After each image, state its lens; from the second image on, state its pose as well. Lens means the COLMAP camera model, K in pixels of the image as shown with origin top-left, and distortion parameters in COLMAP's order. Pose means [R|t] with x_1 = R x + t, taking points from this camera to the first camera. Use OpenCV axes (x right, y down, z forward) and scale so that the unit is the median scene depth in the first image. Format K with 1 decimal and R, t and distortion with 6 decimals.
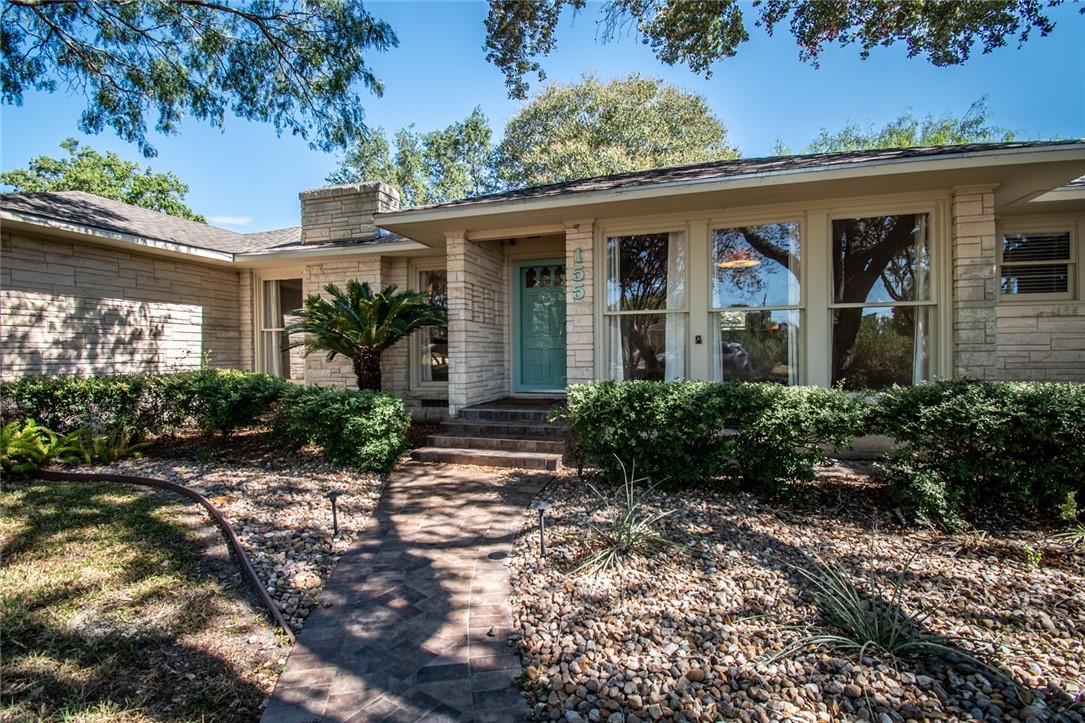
lens RADIAL K [[498.4, 0, 542.5], [0, 498.4, 361.5], [0, 0, 1]] dist [0.021471, -0.026139]
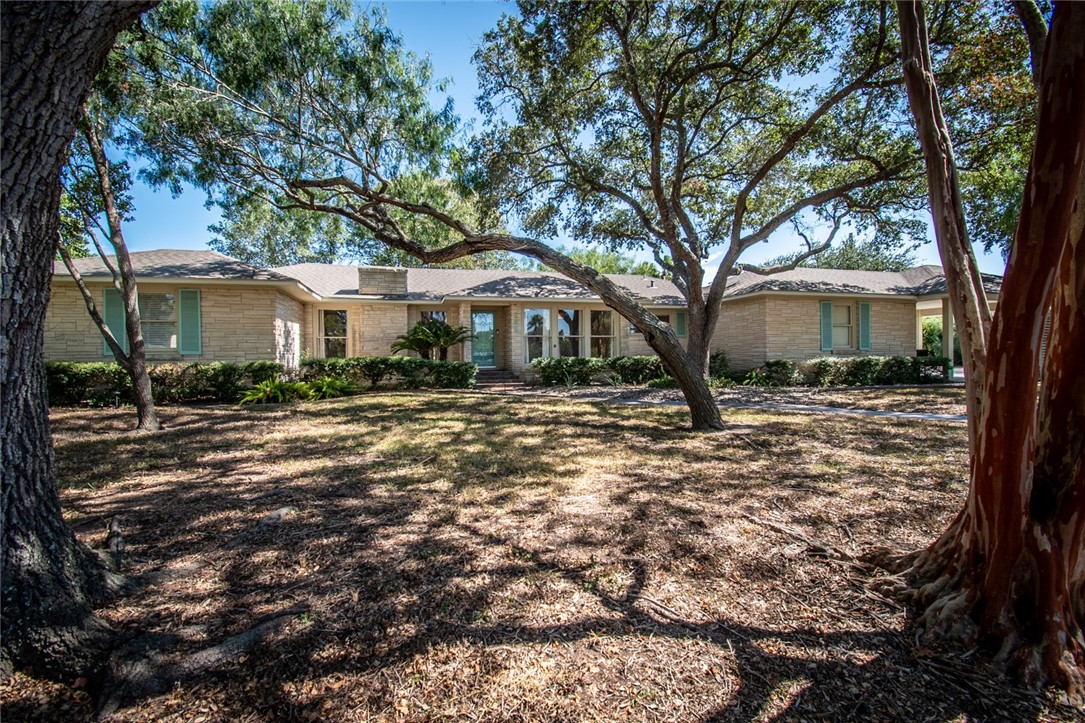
lens RADIAL K [[498.4, 0, 542.5], [0, 498.4, 361.5], [0, 0, 1]] dist [0.021471, -0.026139]
pose [[0.845569, -0.010395, 0.533765, -1.178149], [0.013617, 0.999905, -0.002098, 0.049152], [-0.533693, 0.009042, 0.845630, -1.306751]]
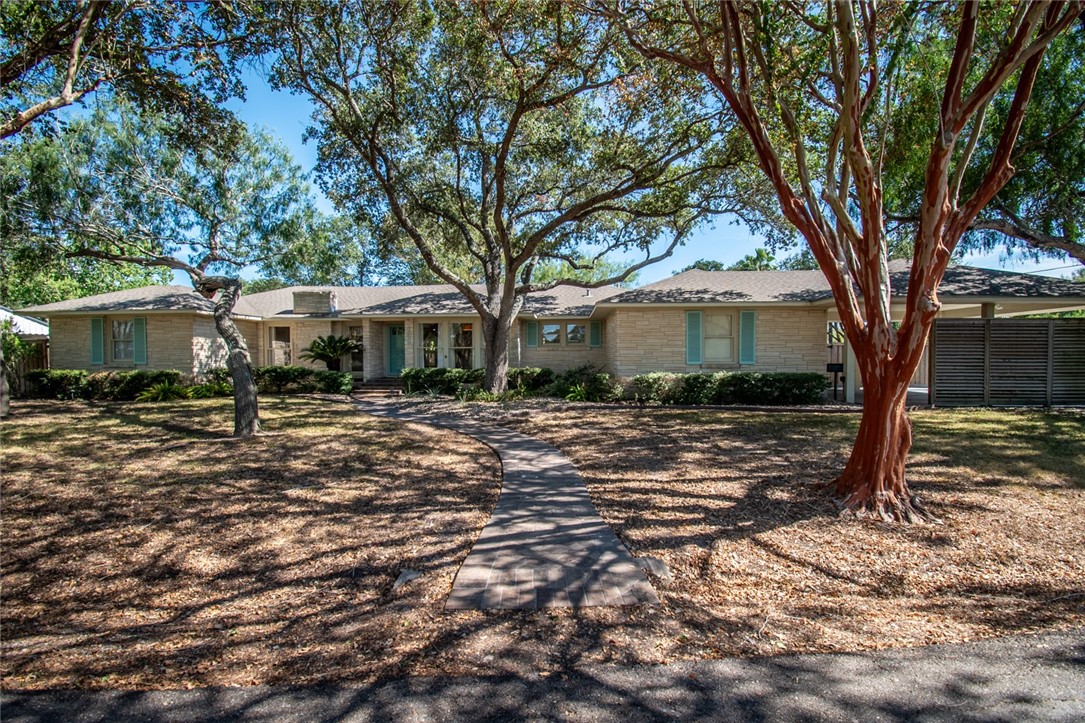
lens RADIAL K [[498.4, 0, 542.5], [0, 498.4, 361.5], [0, 0, 1]] dist [0.021471, -0.026139]
pose [[0.974530, -0.001012, 0.224256, 0.171669], [0.001453, 0.999997, -0.001800, -0.003836], [-0.224254, 0.002080, 0.974529, -2.039213]]
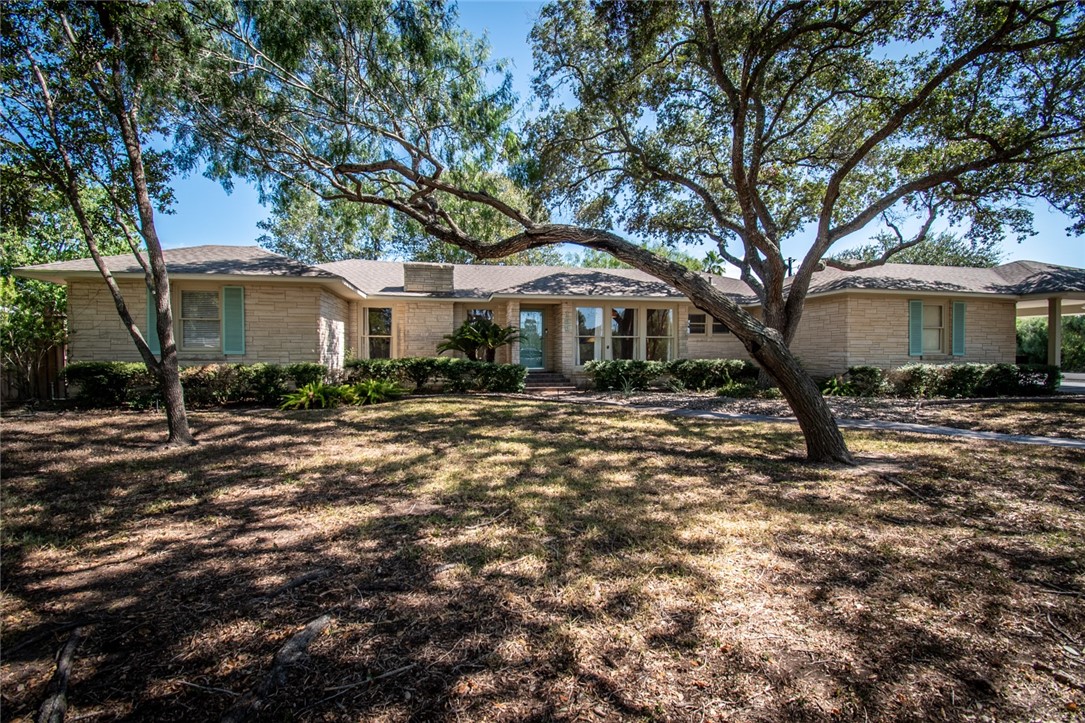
lens RADIAL K [[498.4, 0, 542.5], [0, 498.4, 361.5], [0, 0, 1]] dist [0.021471, -0.026139]
pose [[0.883563, -0.003148, 0.468302, -1.156830], [0.001204, 0.999989, 0.004450, 0.022283], [-0.468311, -0.003368, 0.883557, -1.144331]]
